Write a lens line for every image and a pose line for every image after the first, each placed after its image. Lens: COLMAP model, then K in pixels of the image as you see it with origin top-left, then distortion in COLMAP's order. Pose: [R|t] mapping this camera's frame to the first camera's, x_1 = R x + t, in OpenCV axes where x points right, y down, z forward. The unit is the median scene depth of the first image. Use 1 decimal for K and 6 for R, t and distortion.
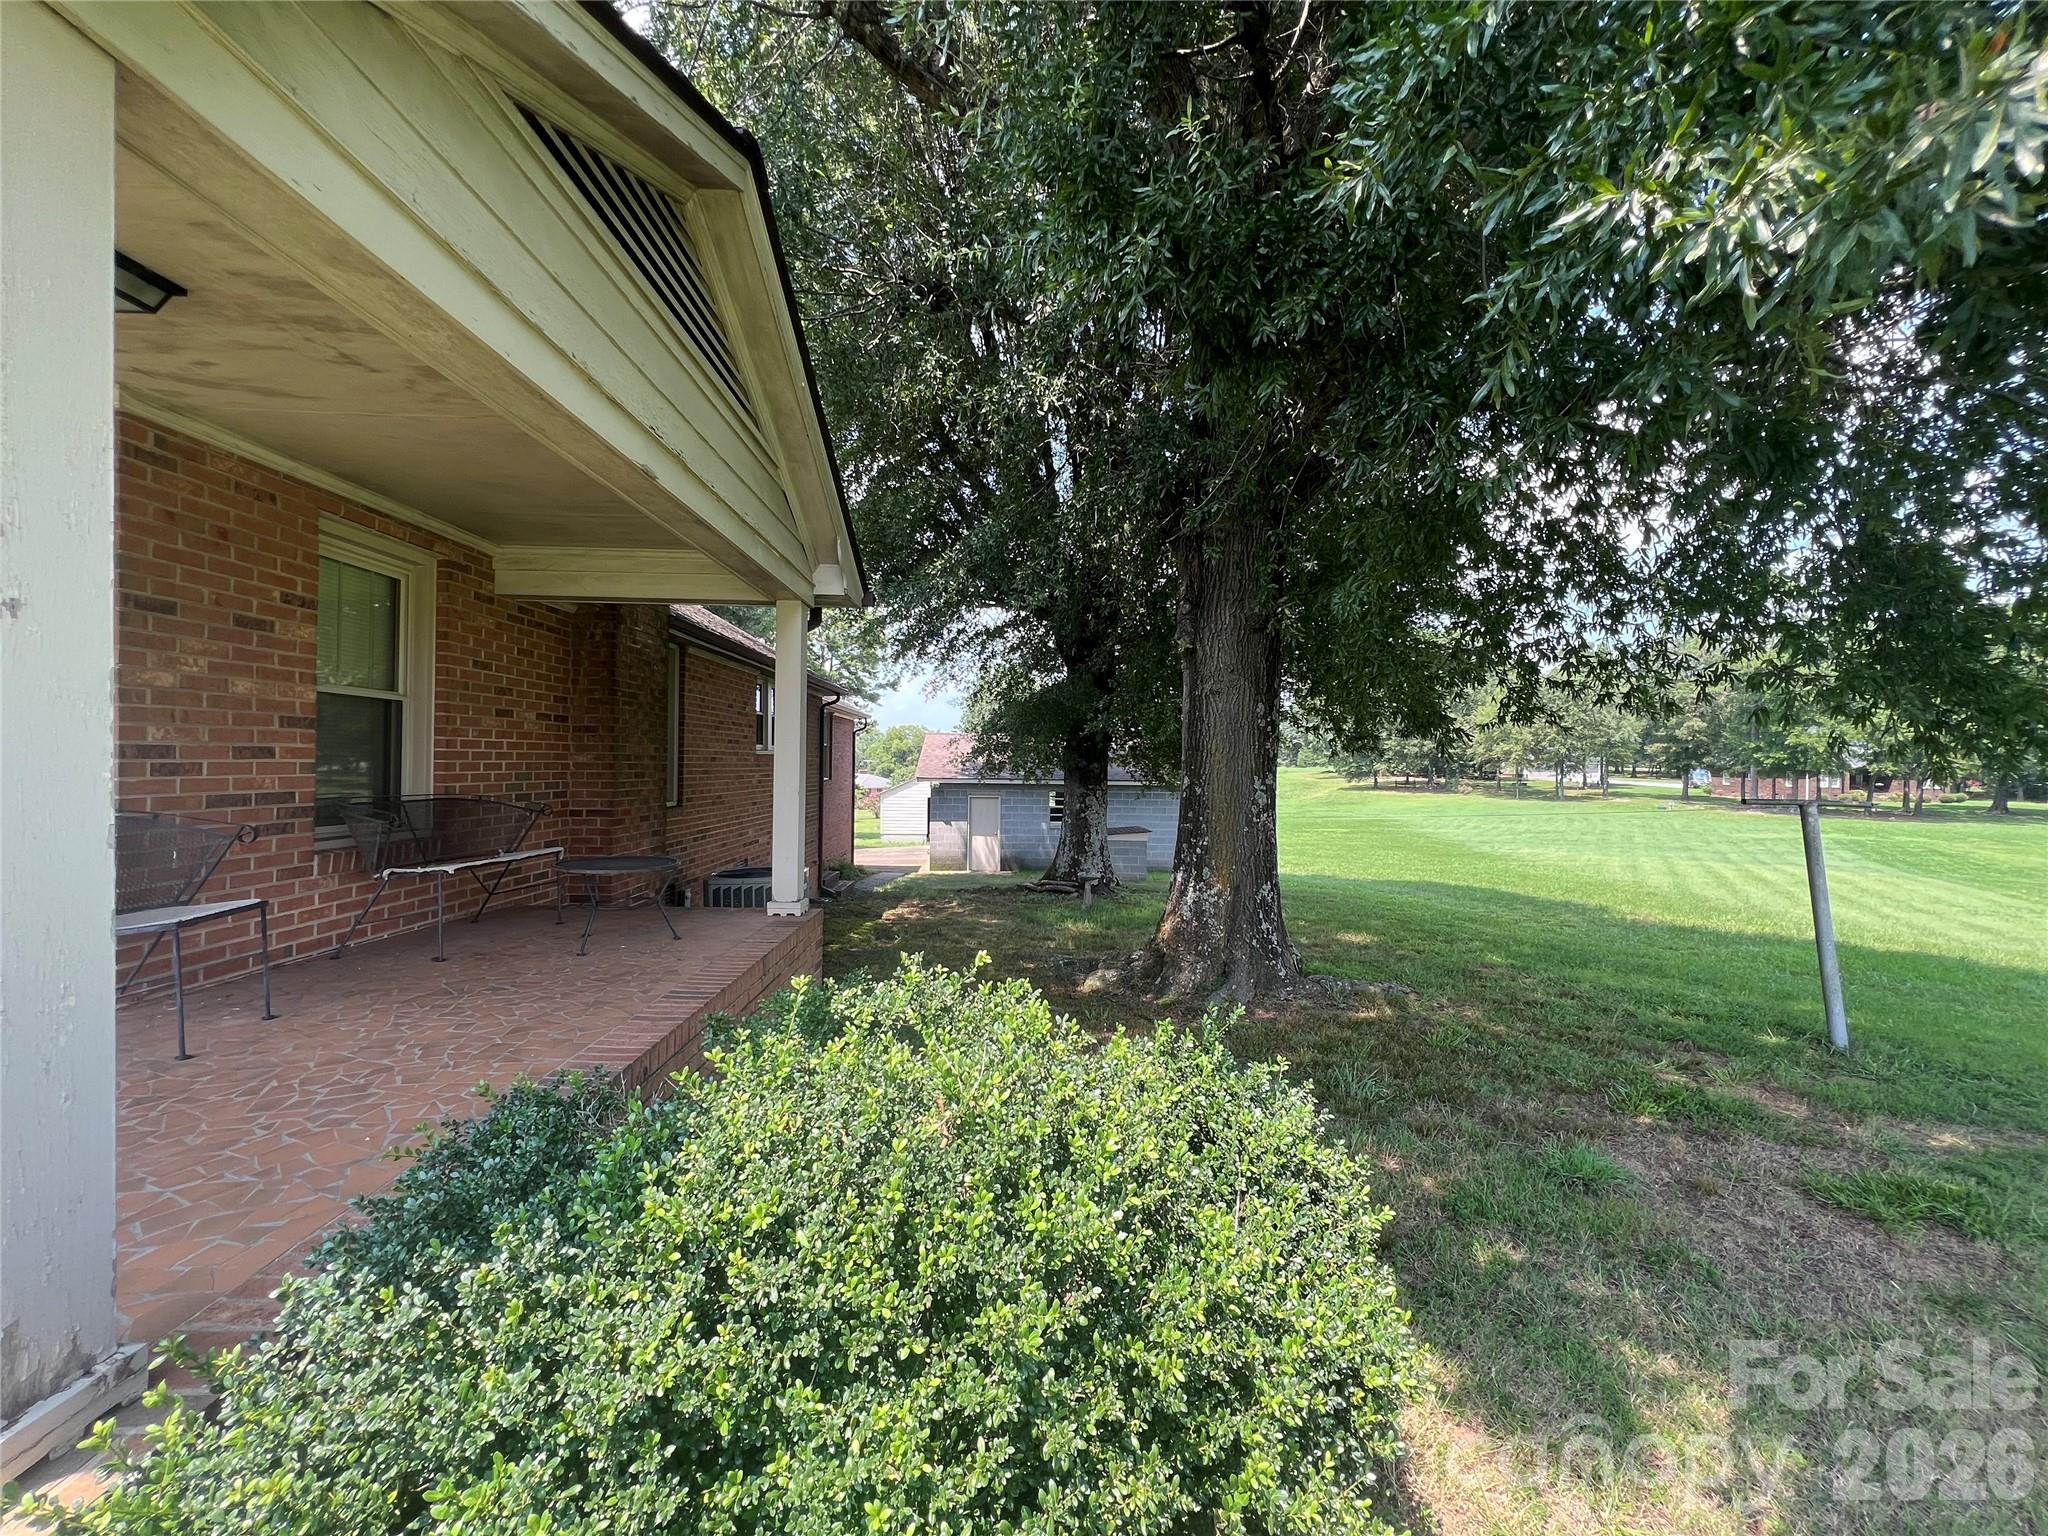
lens RADIAL K [[814.7, 0, 1025.3], [0, 814.7, 765.8], [0, 0, 1]] dist [-0.002844, -0.000058]
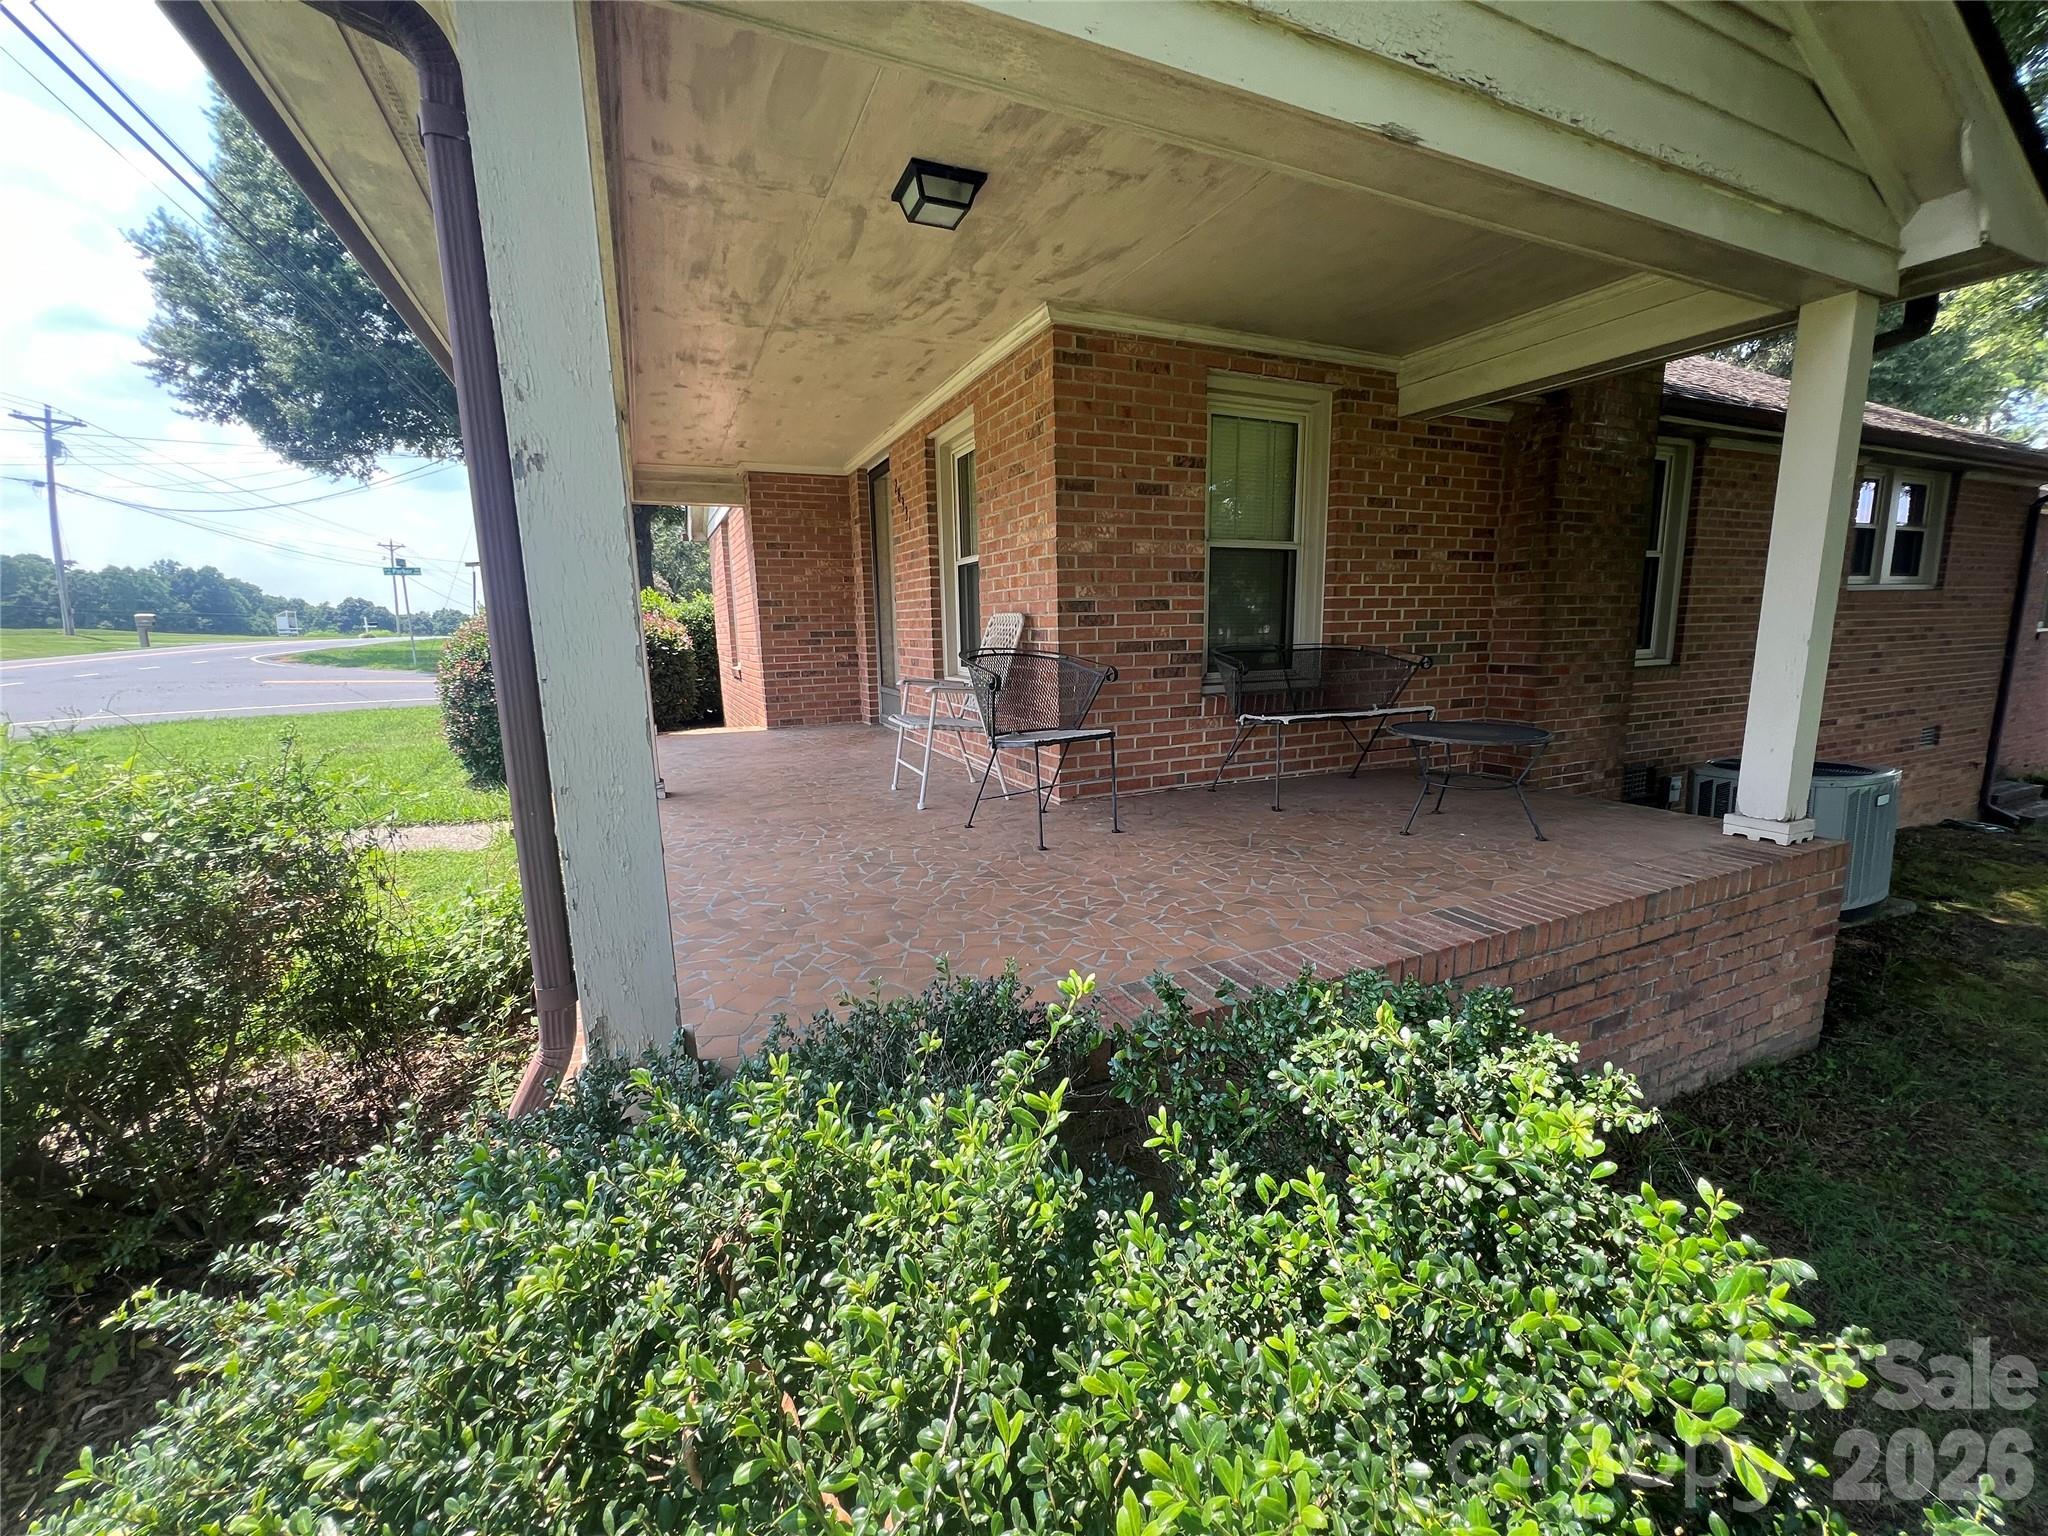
lens RADIAL K [[814.7, 0, 1025.3], [0, 814.7, 765.8], [0, 0, 1]] dist [-0.002844, -0.000058]
pose [[0.395834, 0.133270, -0.908600, 0.056542], [0.023104, 0.987655, 0.154931, 0.022405], [0.918031, -0.082319, 0.387869, 0.316444]]
